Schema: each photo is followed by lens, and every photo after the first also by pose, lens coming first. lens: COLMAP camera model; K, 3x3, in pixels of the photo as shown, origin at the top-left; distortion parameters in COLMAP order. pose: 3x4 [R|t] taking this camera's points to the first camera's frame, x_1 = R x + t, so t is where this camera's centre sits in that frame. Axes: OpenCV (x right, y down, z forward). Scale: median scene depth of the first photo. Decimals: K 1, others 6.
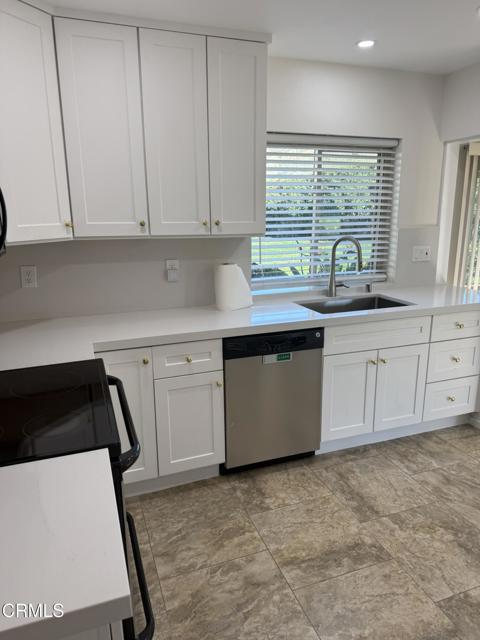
lens RADIAL K [[449.1, 0, 237.9], [0, 449.1, 320.4], [0, 0, 1]] dist [-0.013223, -0.015301]
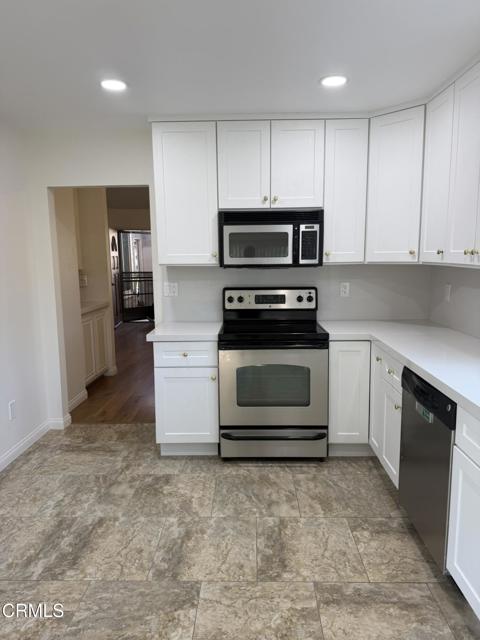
lens RADIAL K [[449.1, 0, 239.4], [0, 449.1, 317.4], [0, 0, 1]] dist [-0.013223, -0.015301]
pose [[-0.357161, 0.160227, -0.920198, 1.181400], [-0.203423, 0.948185, 0.244056, -0.275181], [0.911622, 0.274357, -0.306061, 1.084100]]
